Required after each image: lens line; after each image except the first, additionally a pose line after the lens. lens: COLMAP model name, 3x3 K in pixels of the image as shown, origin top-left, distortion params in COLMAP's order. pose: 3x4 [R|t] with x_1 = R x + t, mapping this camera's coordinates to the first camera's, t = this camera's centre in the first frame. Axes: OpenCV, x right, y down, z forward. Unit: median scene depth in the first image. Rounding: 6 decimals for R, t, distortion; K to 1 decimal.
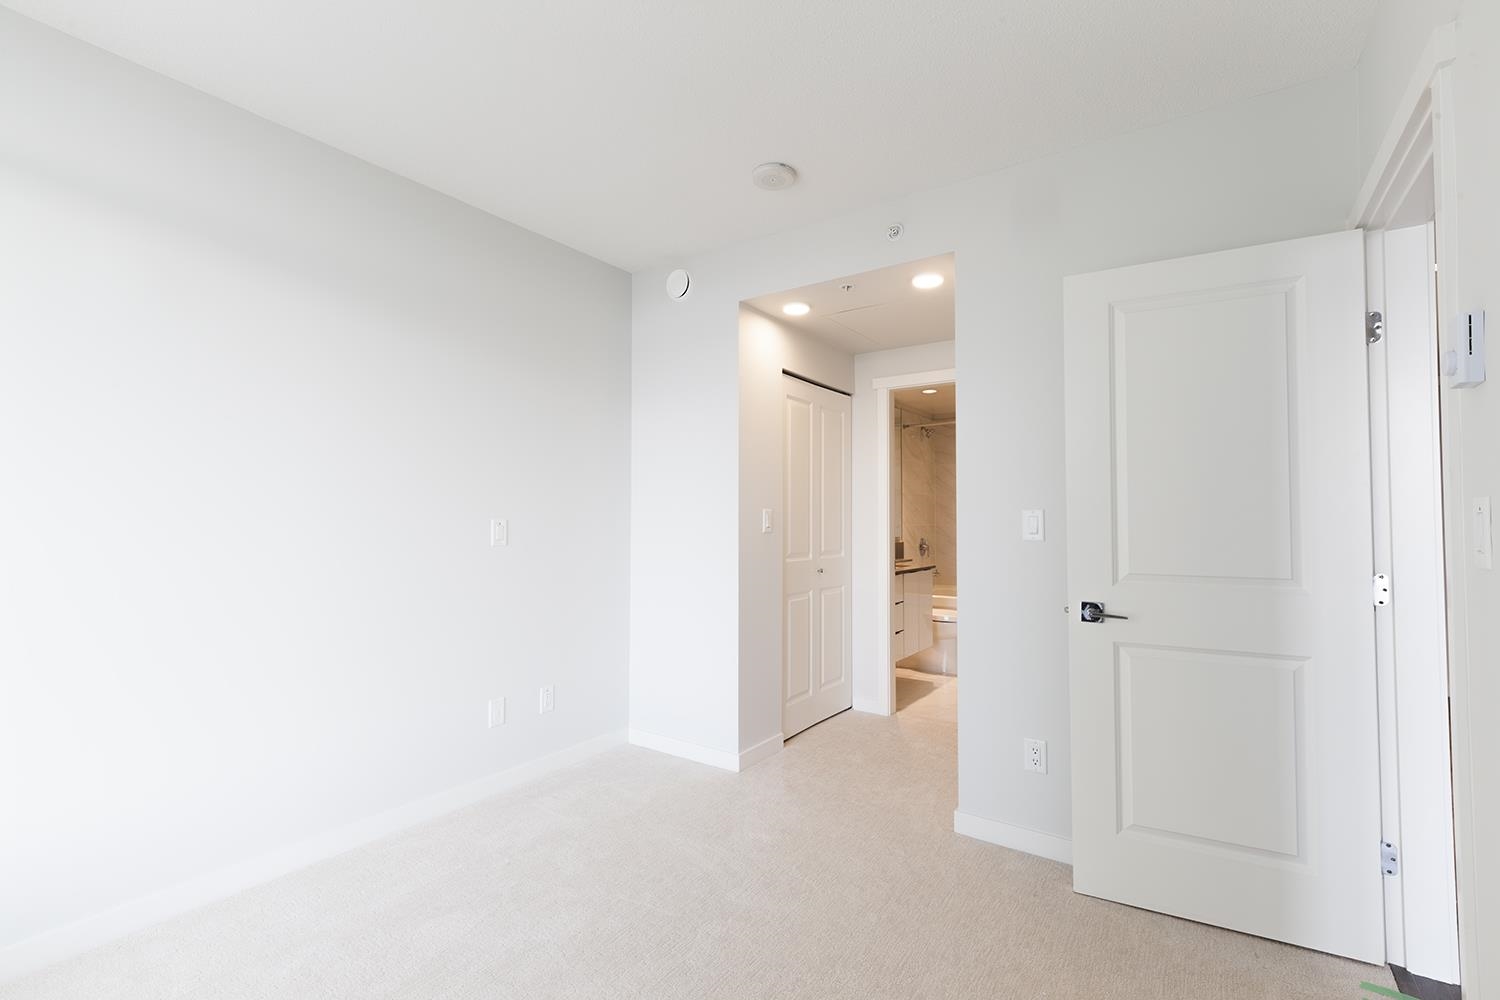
lens RADIAL K [[669.5, 0, 751.2], [0, 669.5, 506.9], [0, 0, 1]] dist [0.012121, -0.005660]
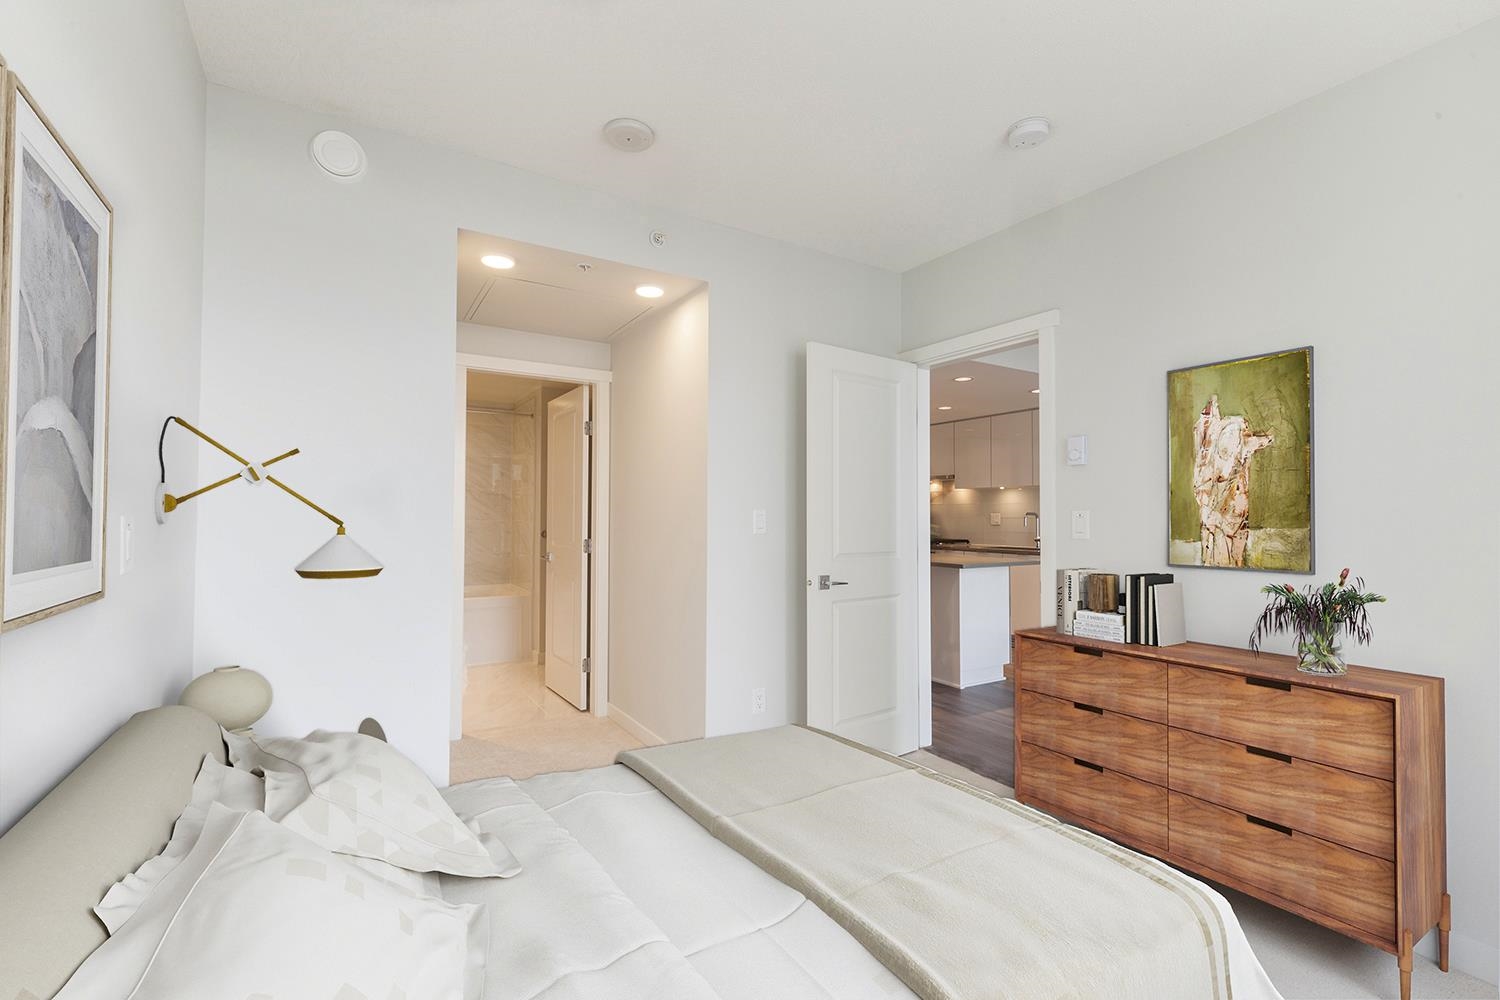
lens RADIAL K [[669.5, 0, 753.2], [0, 669.5, 501.2], [0, 0, 1]] dist [0.012121, -0.005660]
pose [[0.395408, 0.014379, 0.918393, -0.786212], [-0.022601, 0.999727, -0.005921, -0.004192], [-0.918228, -0.018415, 0.395625, 0.525368]]
